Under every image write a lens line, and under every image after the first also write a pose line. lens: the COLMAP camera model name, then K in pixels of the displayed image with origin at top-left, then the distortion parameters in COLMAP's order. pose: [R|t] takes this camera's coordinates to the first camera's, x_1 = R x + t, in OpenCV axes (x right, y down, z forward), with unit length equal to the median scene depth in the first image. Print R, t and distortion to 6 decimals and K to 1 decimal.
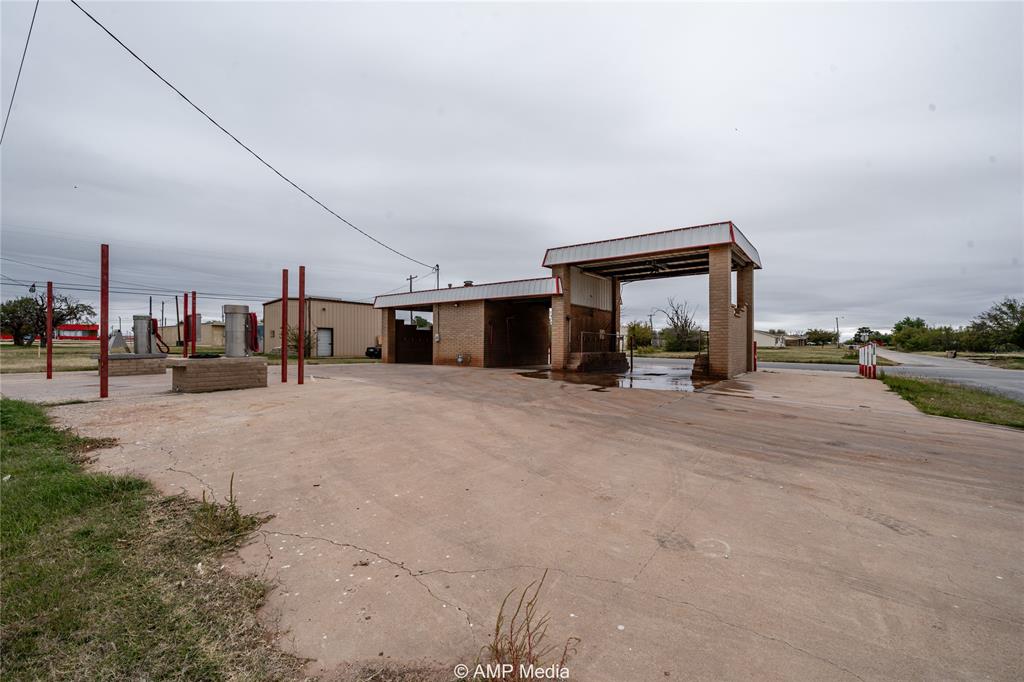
lens RADIAL K [[436.6, 0, 512.0], [0, 436.6, 333.4], [0, 0, 1]] dist [0.000115, -0.000058]
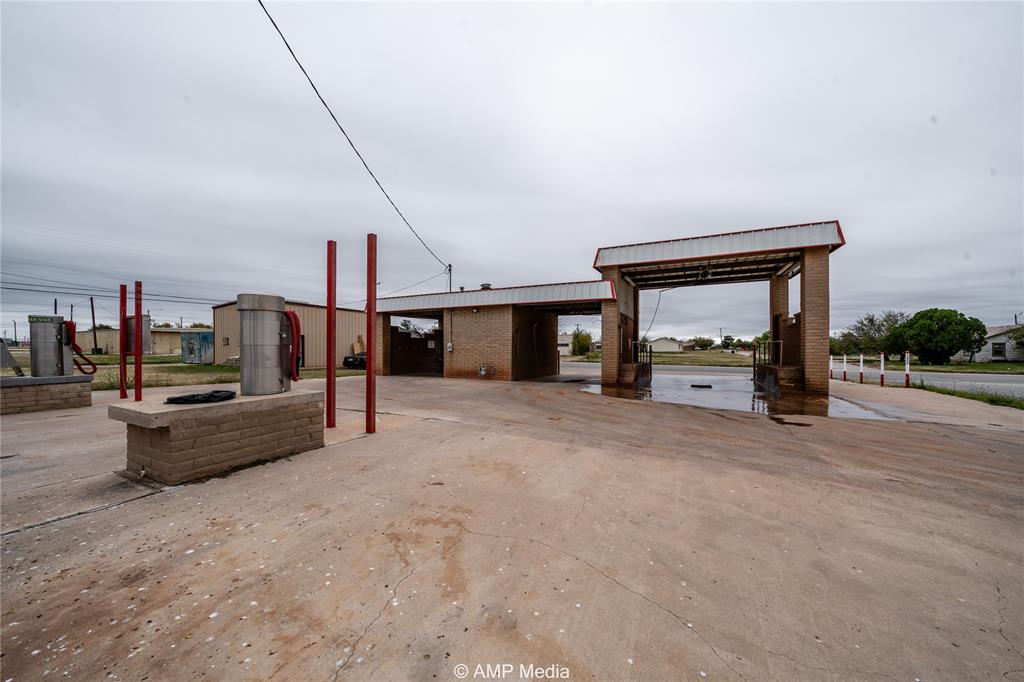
lens RADIAL K [[377.9, 0, 512.0], [0, 377.9, 341.0], [0, 0, 1]] dist [-0.001312, 0.000002]
pose [[0.982010, 0.001762, 0.188821, -0.207236], [-0.002575, 0.999988, 0.004059, -0.006133], [-0.188811, -0.004472, 0.982003, 0.241931]]
